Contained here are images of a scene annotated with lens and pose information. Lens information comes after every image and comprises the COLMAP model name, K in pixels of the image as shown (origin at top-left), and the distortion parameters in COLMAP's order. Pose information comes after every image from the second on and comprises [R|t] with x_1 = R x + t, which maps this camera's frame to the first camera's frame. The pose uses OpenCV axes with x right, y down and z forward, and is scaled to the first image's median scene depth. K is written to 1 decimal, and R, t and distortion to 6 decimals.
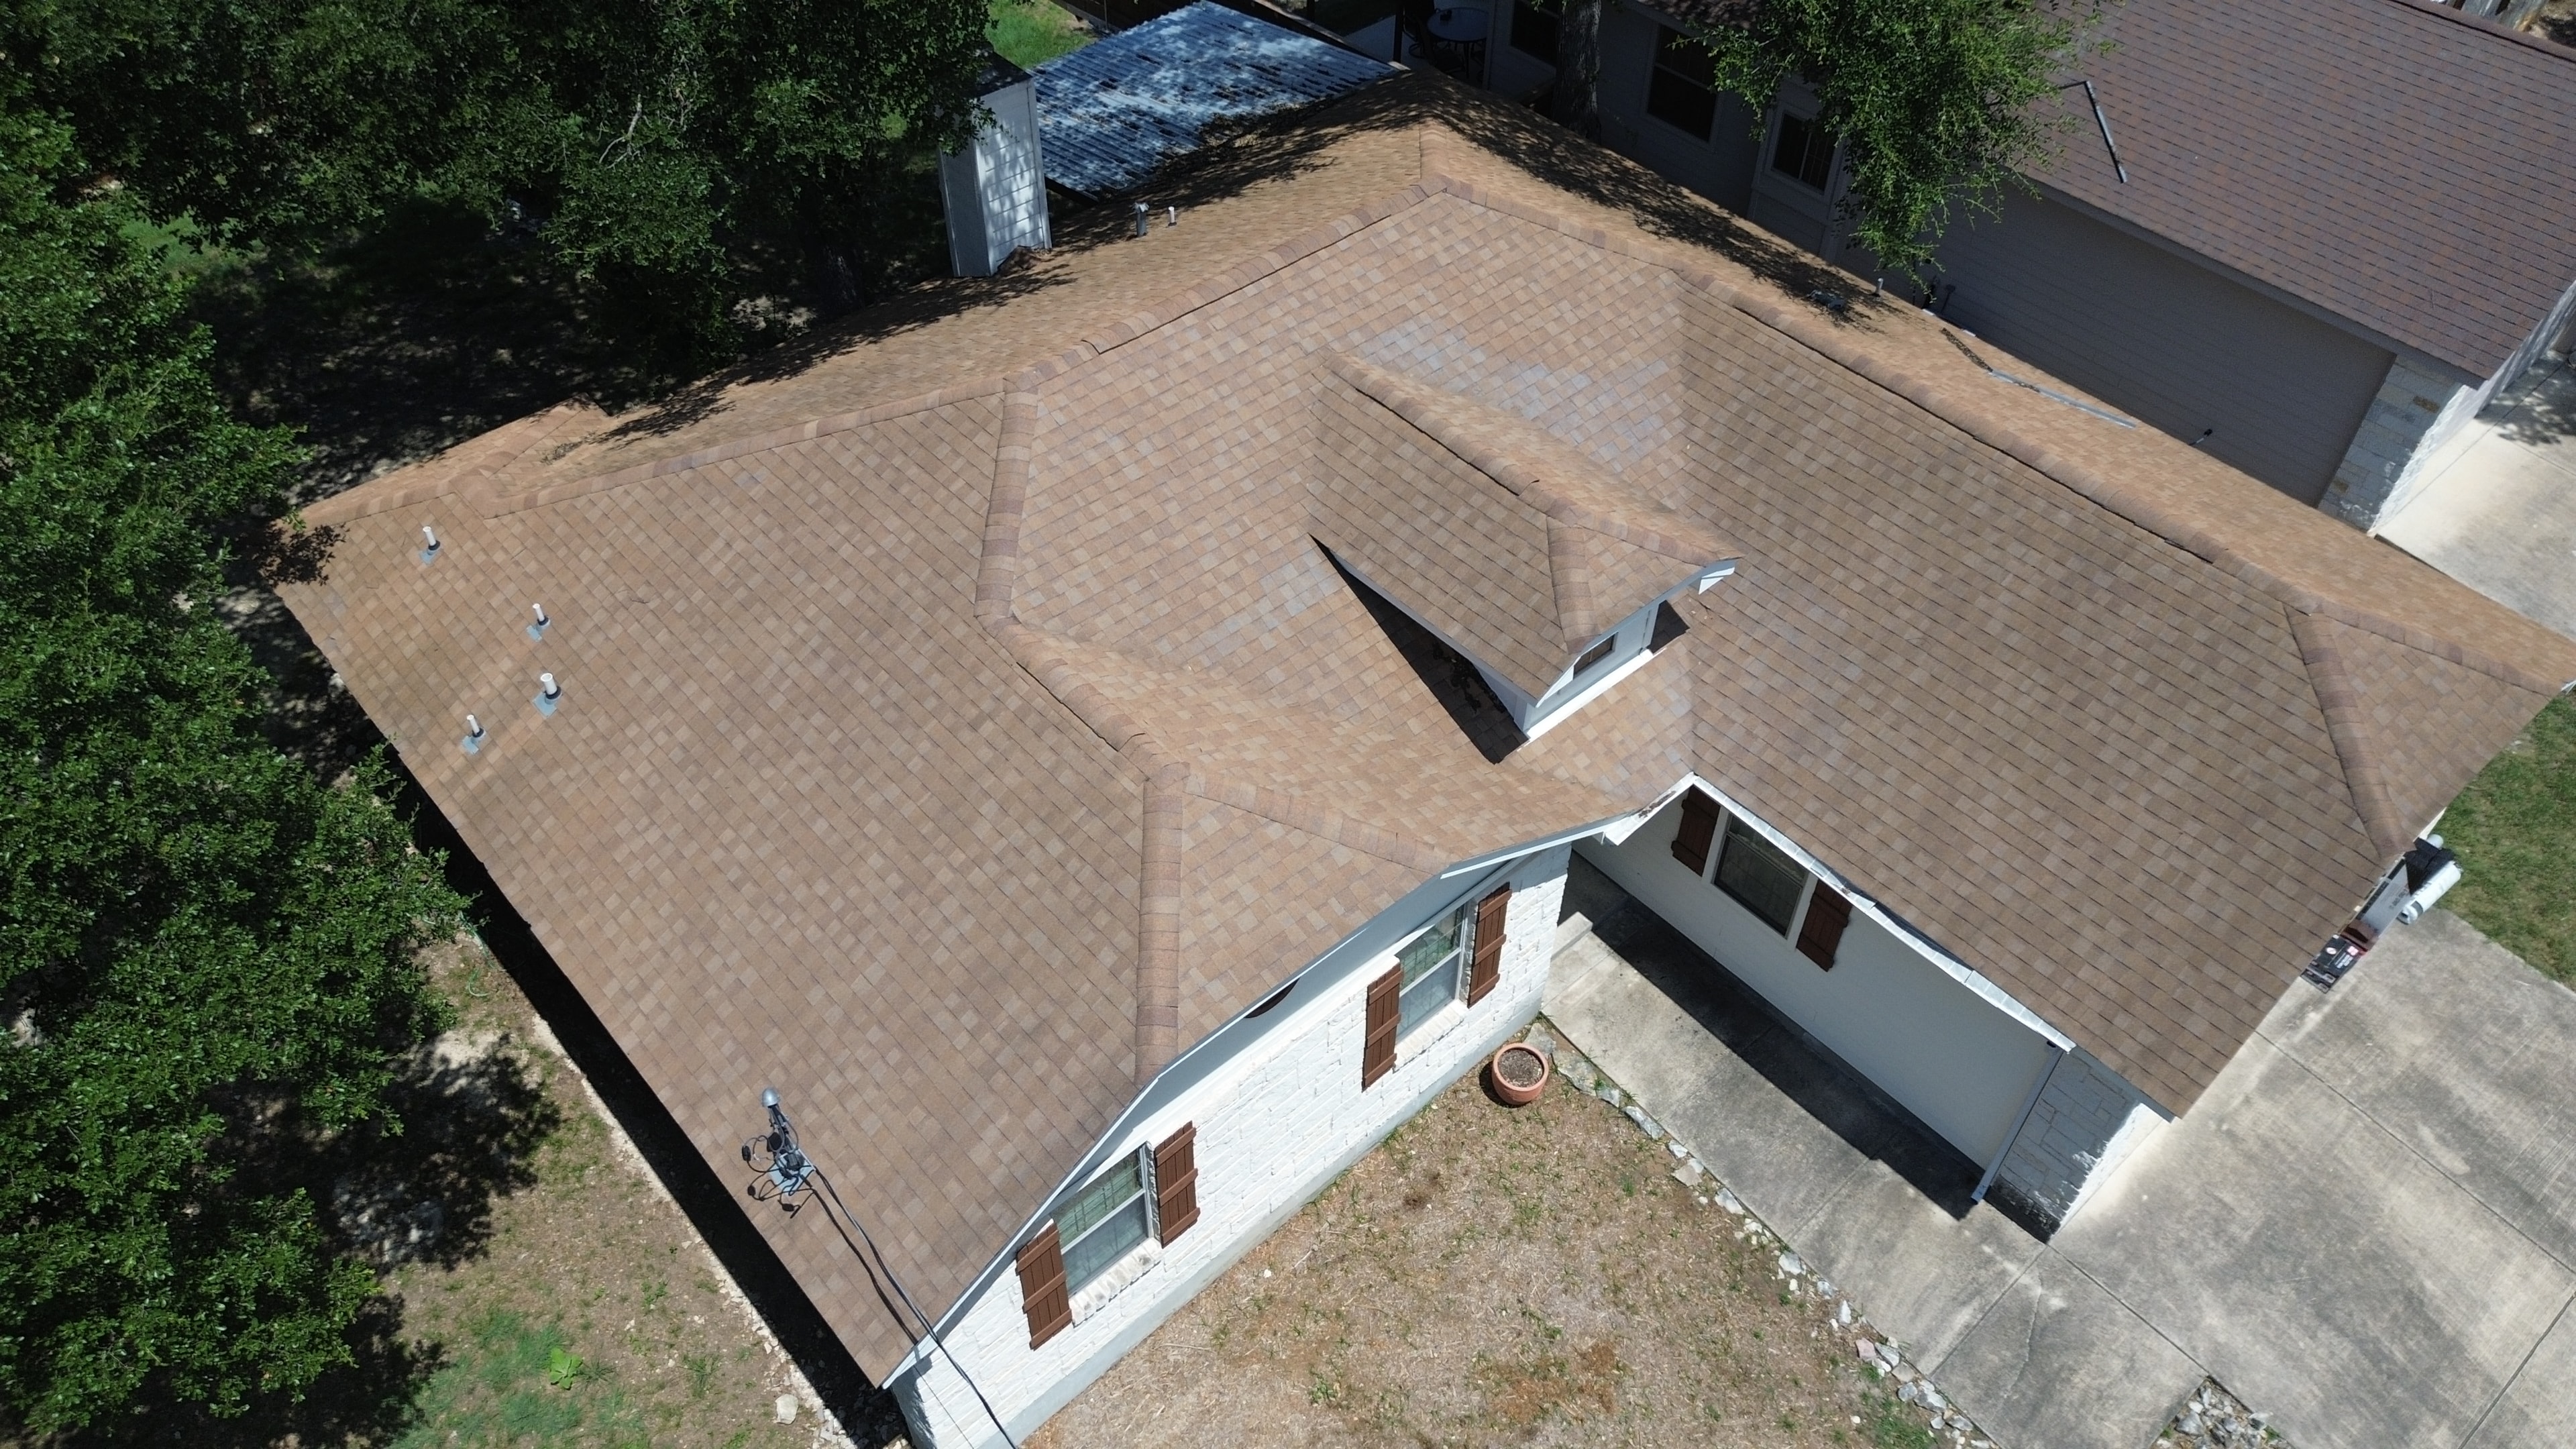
lens RADIAL K [[1844.7, 0, 1282.5], [0, 1844.7, 727.8], [0, 0, 1]] dist [0.063917, -0.066606]
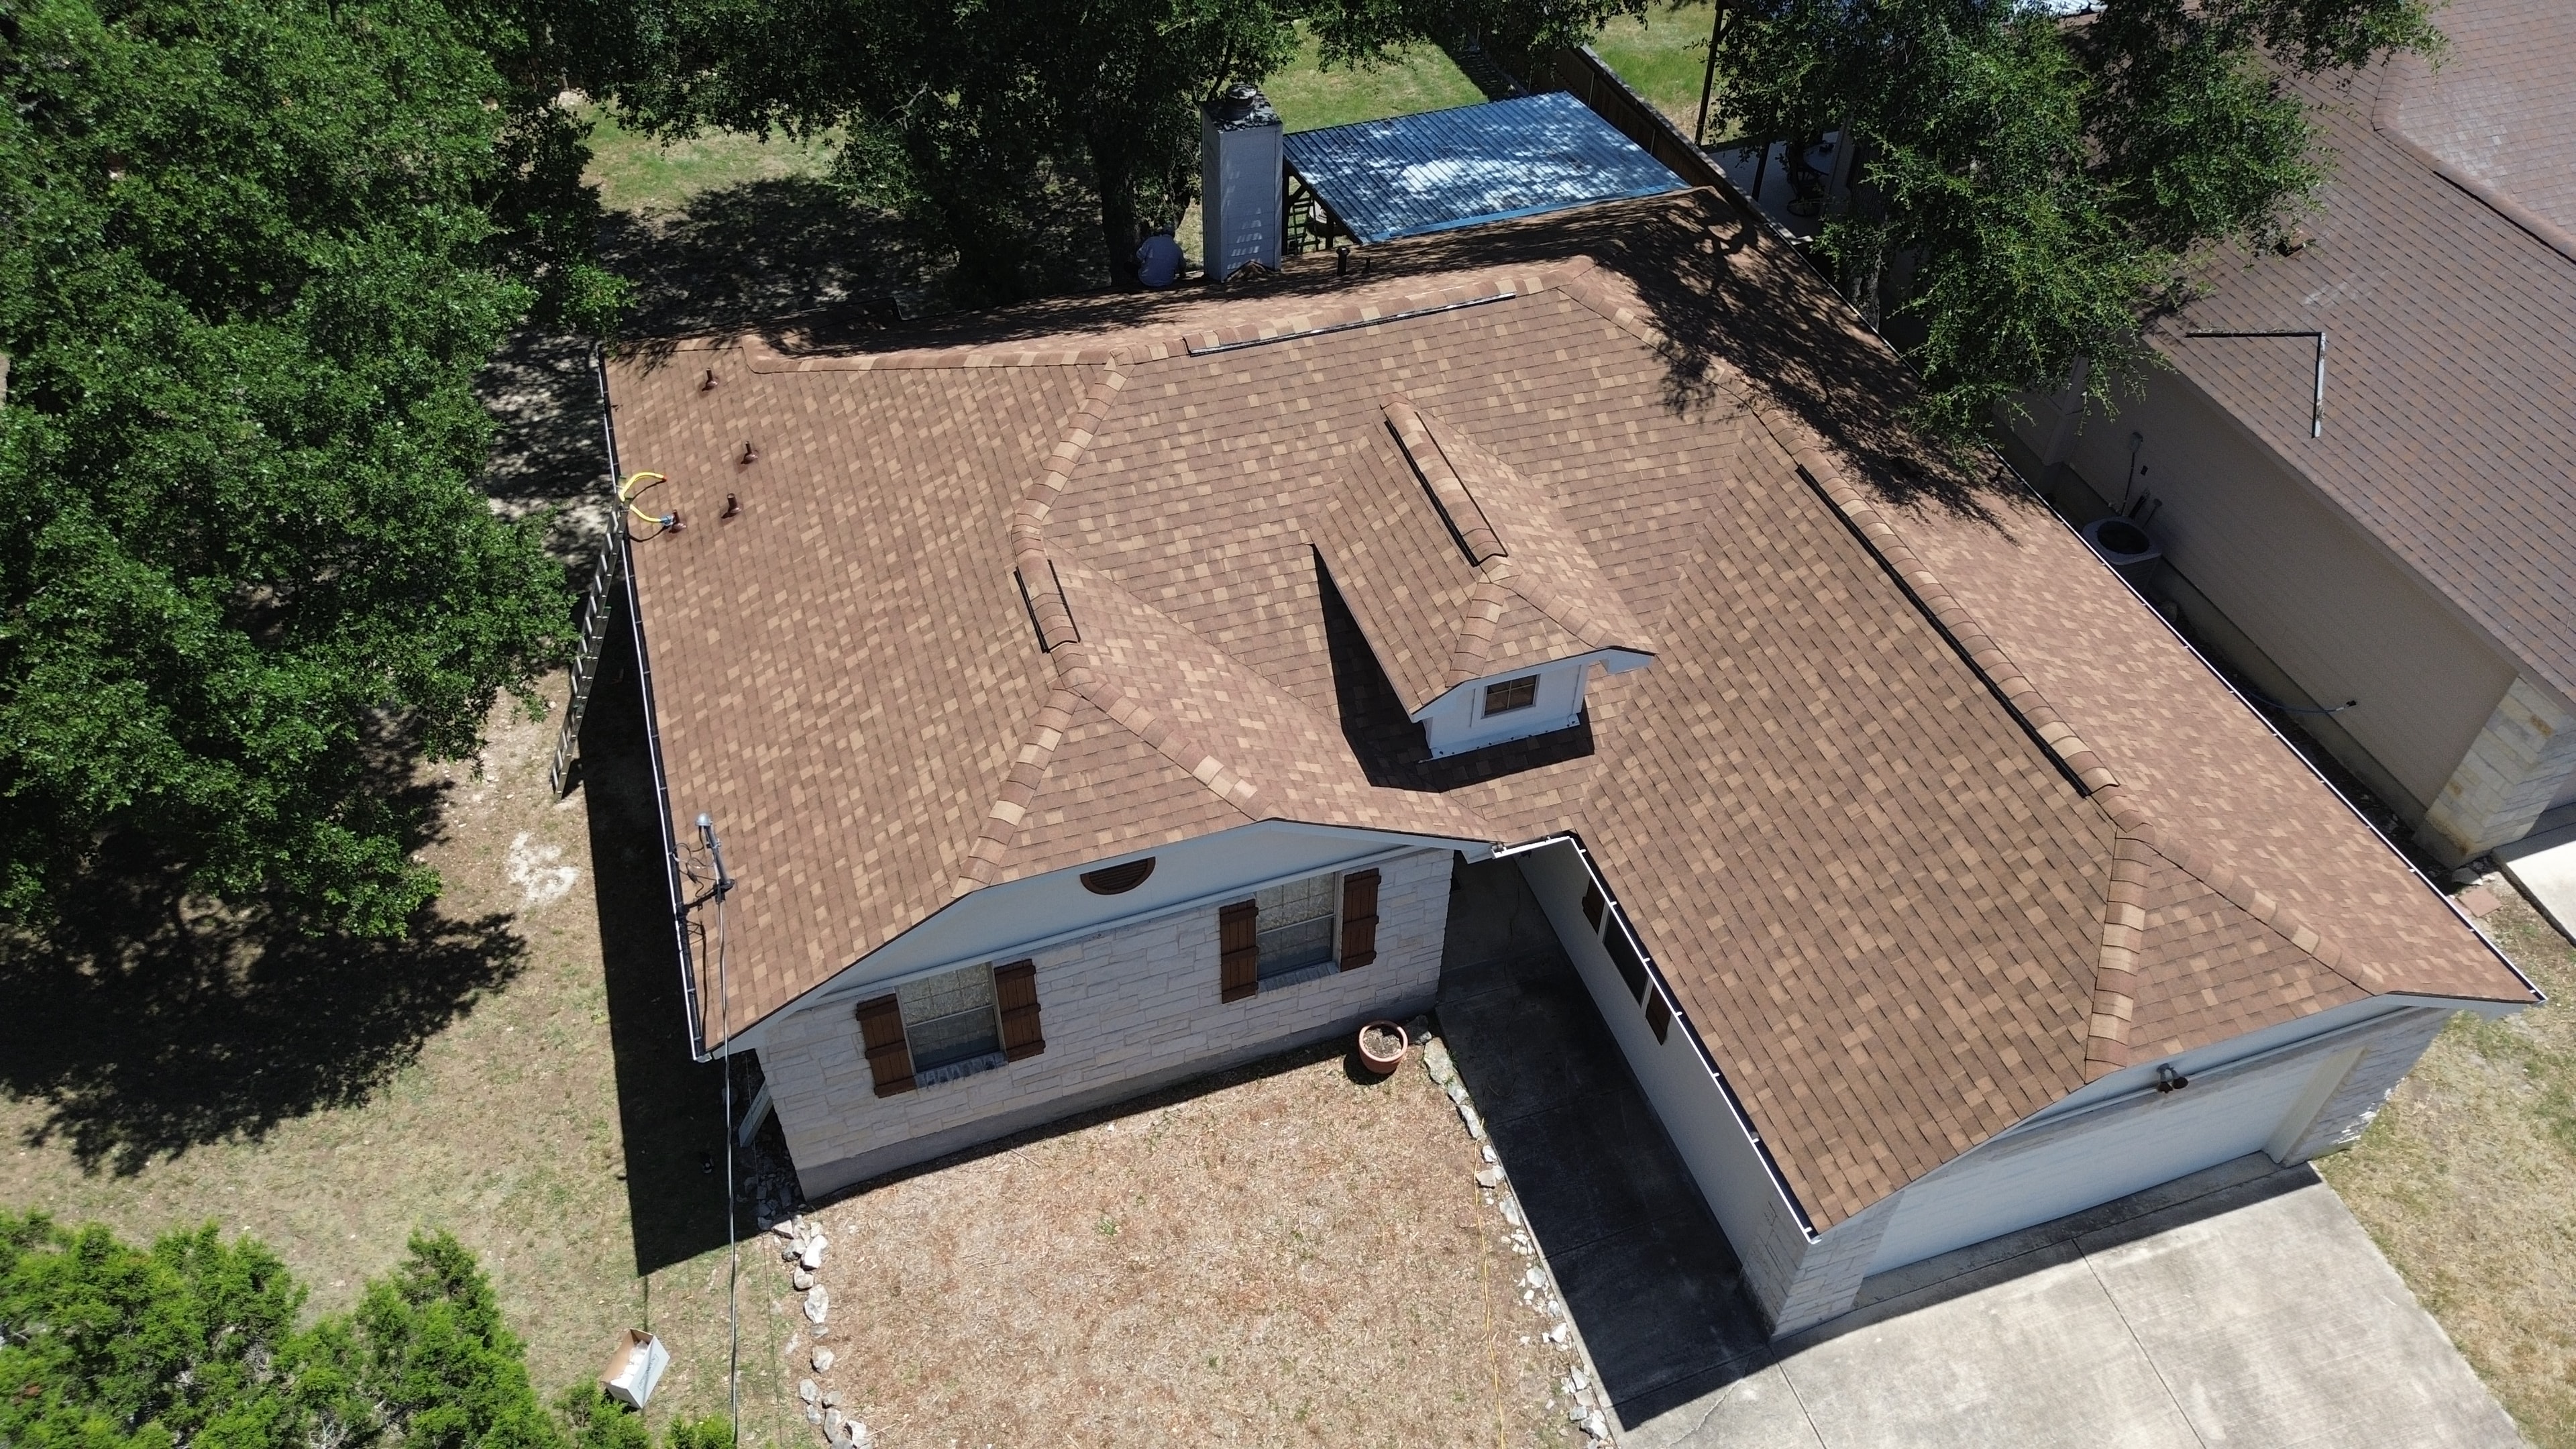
lens RADIAL K [[1844.7, 0, 1283.7], [0, 1844.7, 719.9], [0, 0, 1]] dist [0.063917, -0.066606]
pose [[0.922579, 0.278758, -0.266723, 0.338395], [-0.285273, 0.958331, 0.014829, -0.005786], [0.259743, 0.062408, 0.963659, -0.132087]]
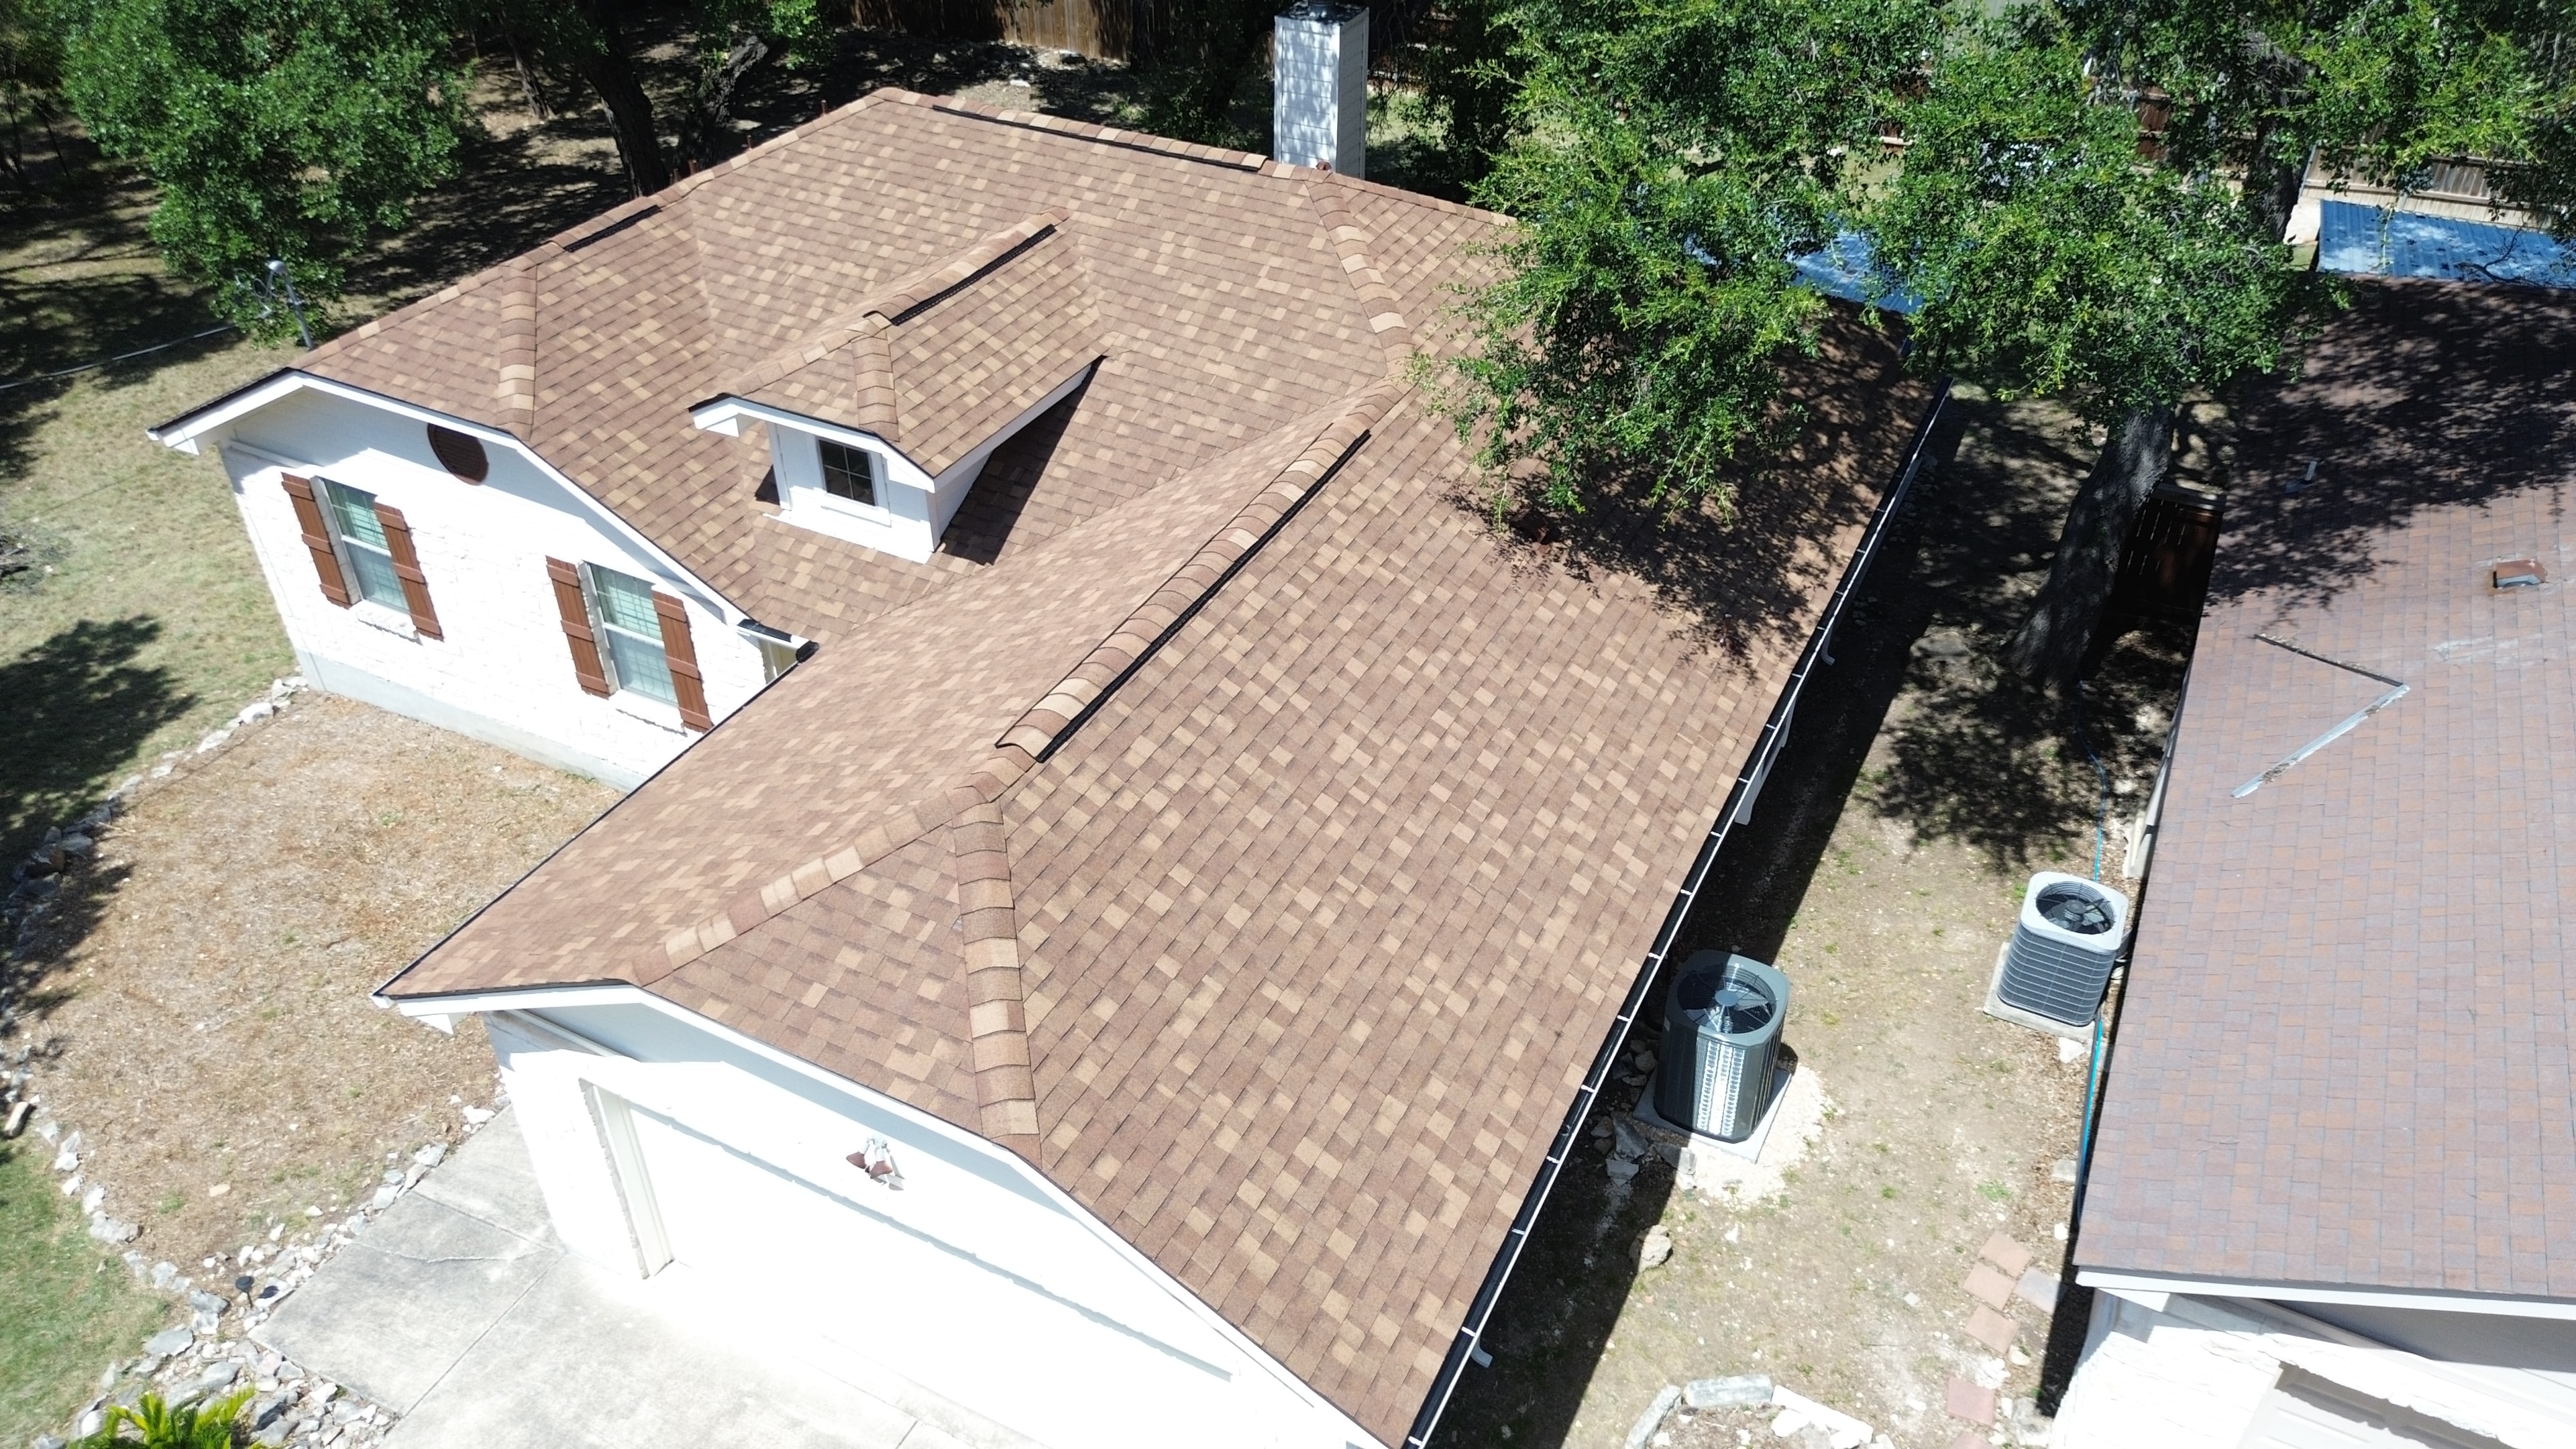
lens RADIAL K [[1844.7, 0, 1285.8], [0, 1844.7, 722.9], [0, 0, 1]] dist [0.063917, -0.066606]
pose [[0.365599, 0.551522, -0.749774, 1.049860], [-0.676563, 0.710680, 0.192864, -0.294681], [0.639218, 0.436759, 0.632963, 0.556931]]
